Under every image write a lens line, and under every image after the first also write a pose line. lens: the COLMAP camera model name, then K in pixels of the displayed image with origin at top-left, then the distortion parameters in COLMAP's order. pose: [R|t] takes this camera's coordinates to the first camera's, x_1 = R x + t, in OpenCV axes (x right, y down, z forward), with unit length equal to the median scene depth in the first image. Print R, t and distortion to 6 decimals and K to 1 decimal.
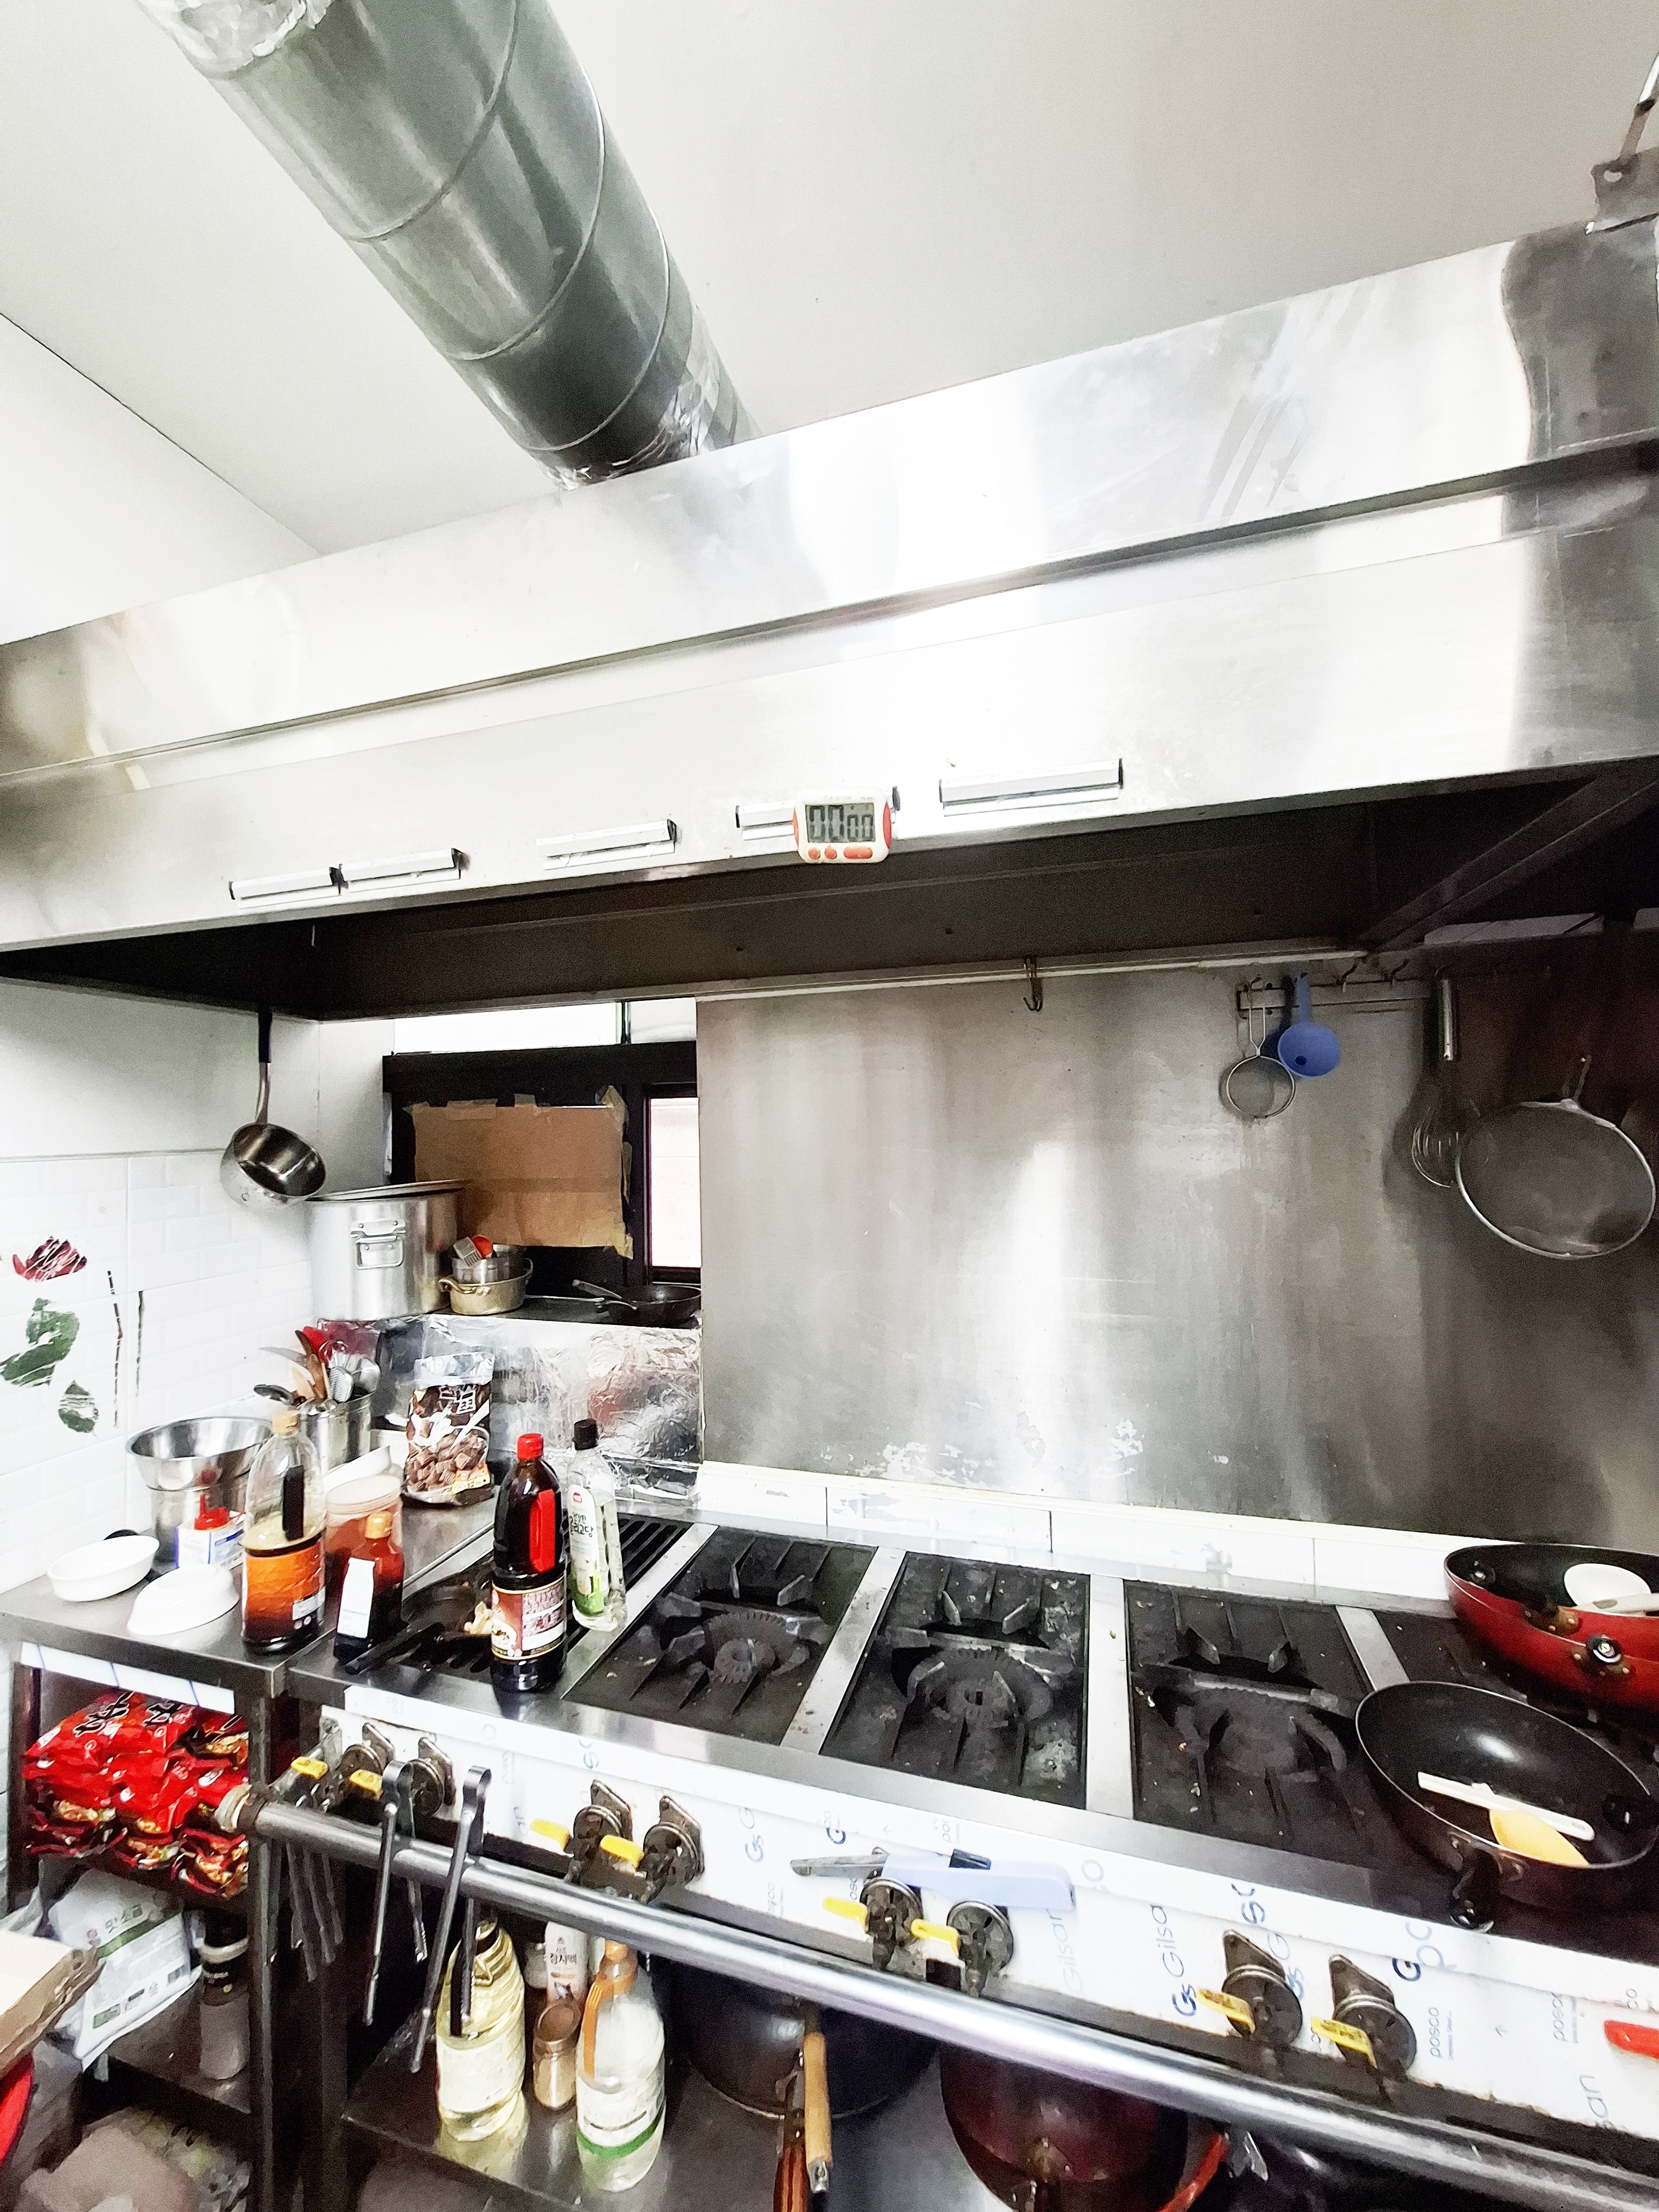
lens RADIAL K [[870.0, 0, 822.0], [0, 870.0, 1104.9], [0, 0, 1]] dist [-0.002108, -0.000315]
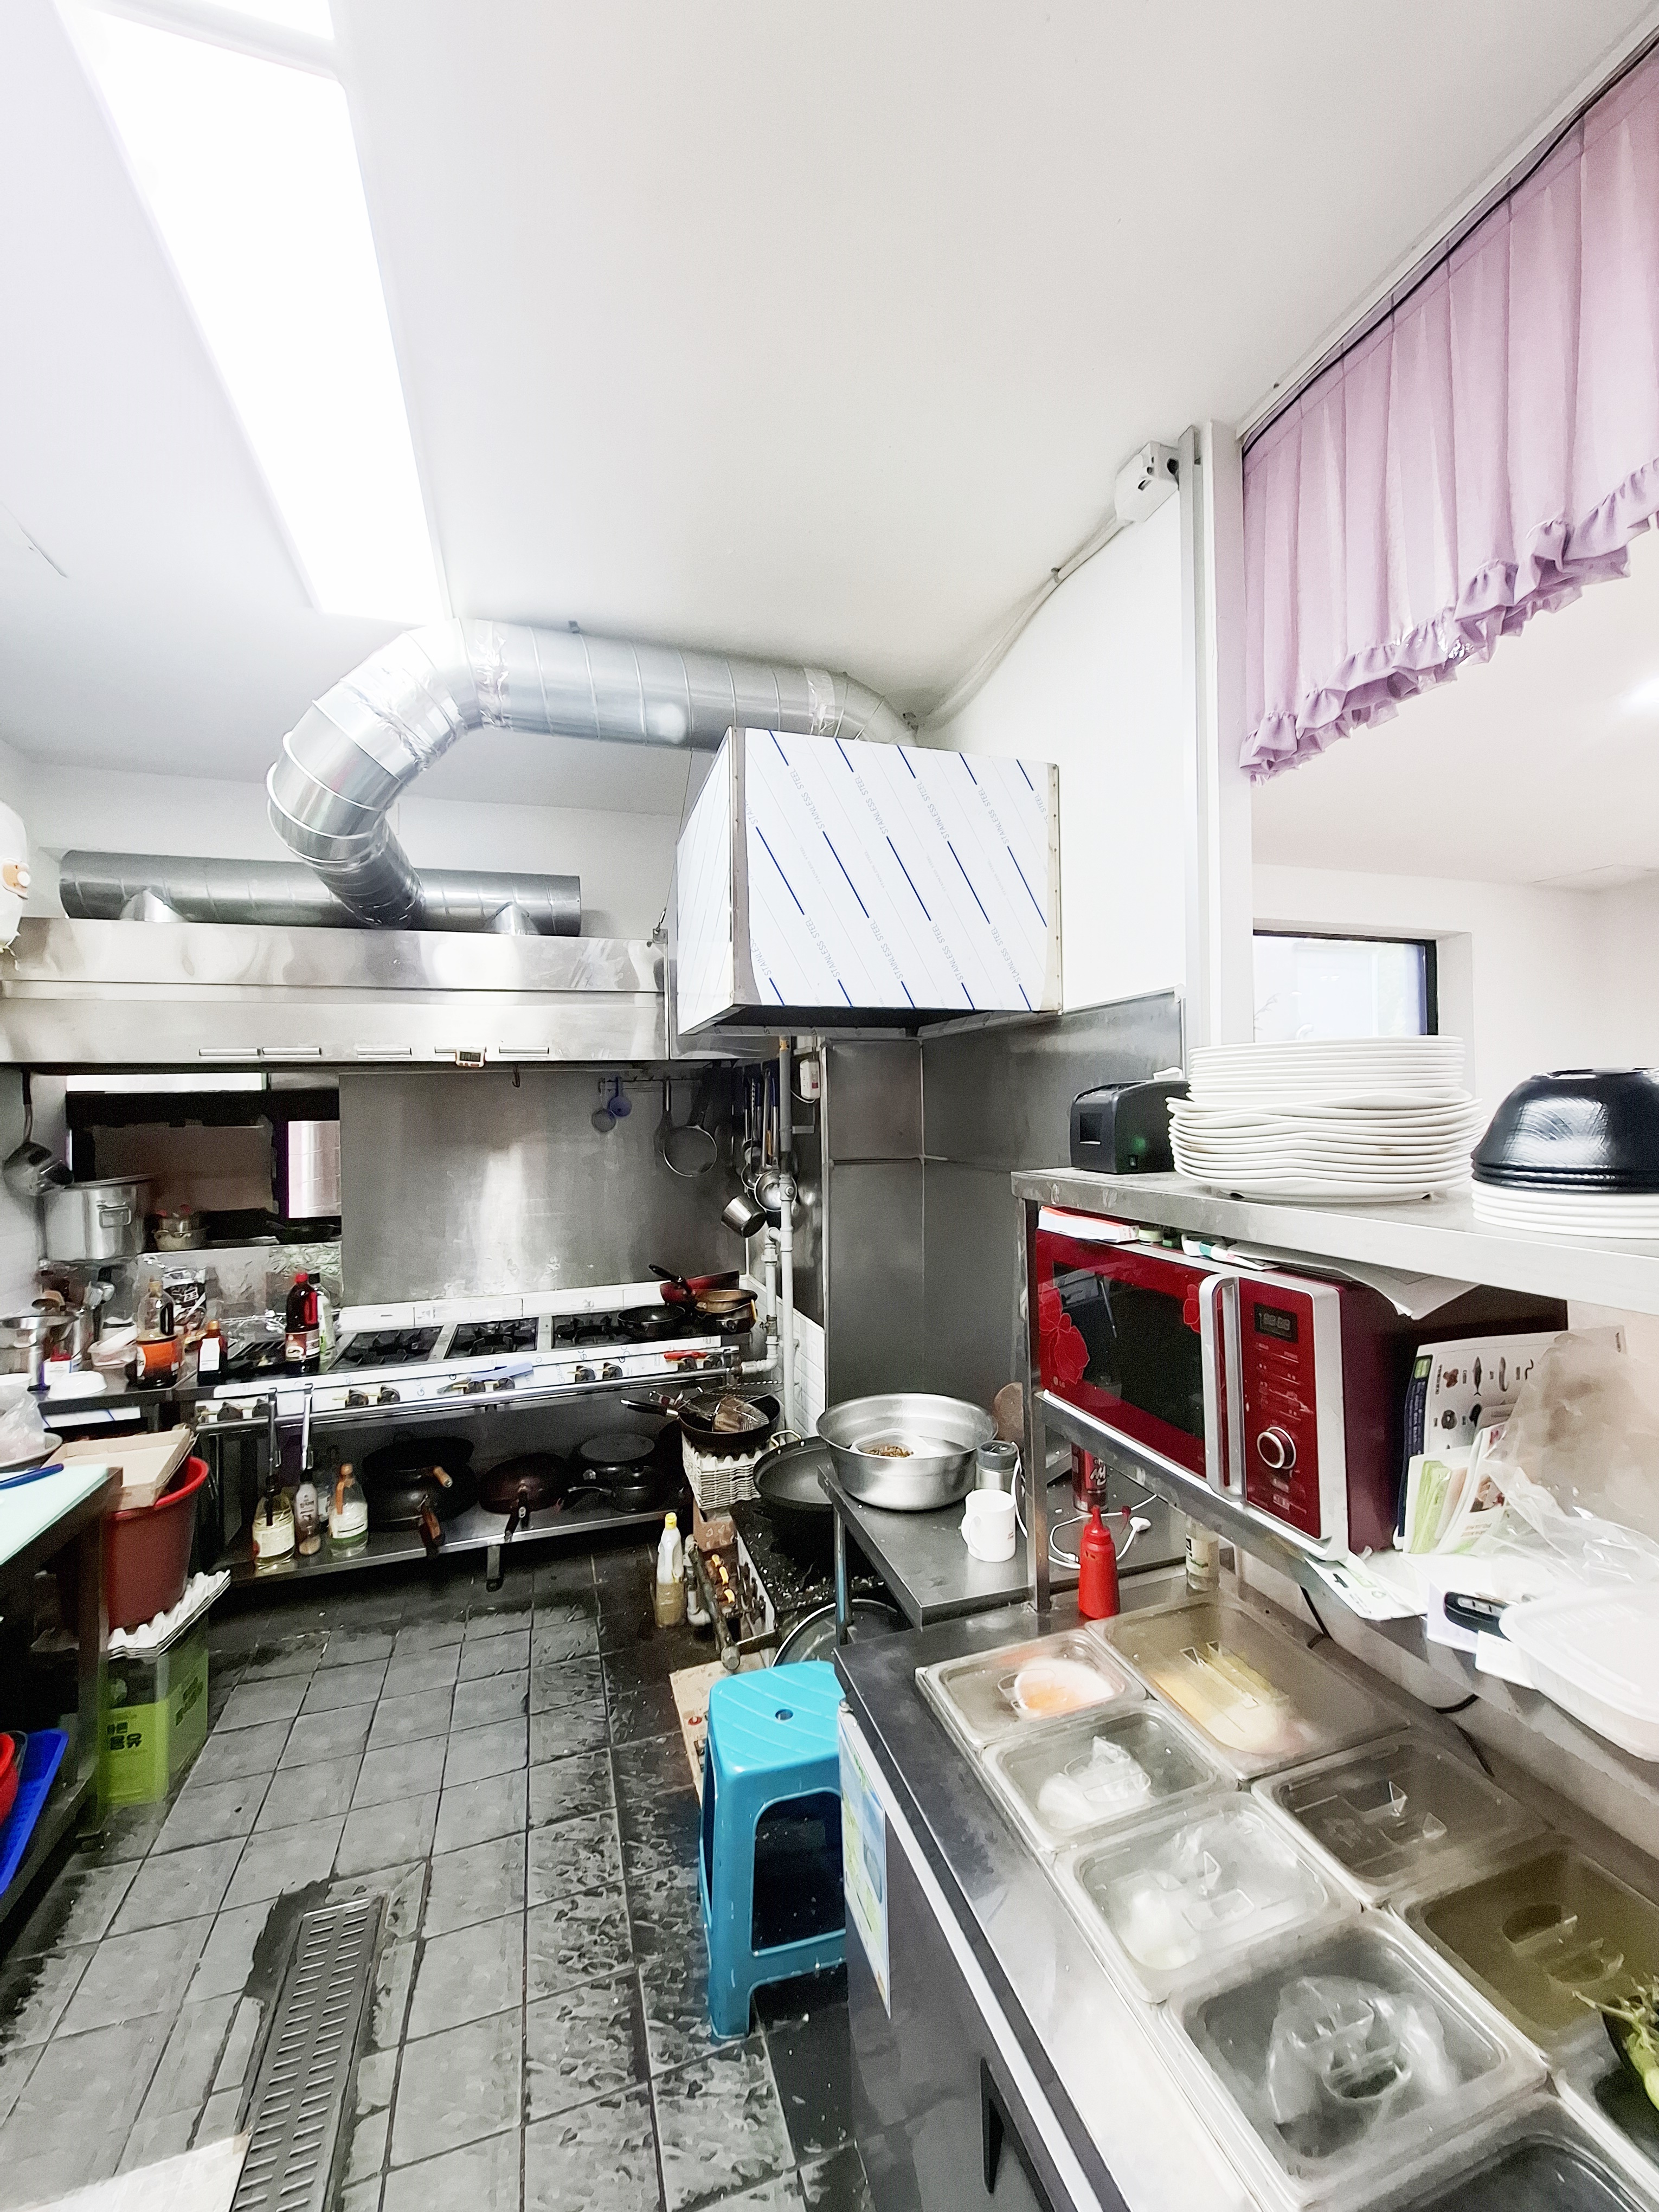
lens RADIAL K [[870.0, 0, 823.1], [0, 870.0, 1102.3], [0, 0, 1]] dist [-0.002108, -0.000315]
pose [[0.819530, 0.002737, 0.573029, -0.363549], [-0.008776, 0.999931, 0.007774, -0.080134], [-0.572969, -0.011400, 0.819498, -1.204555]]
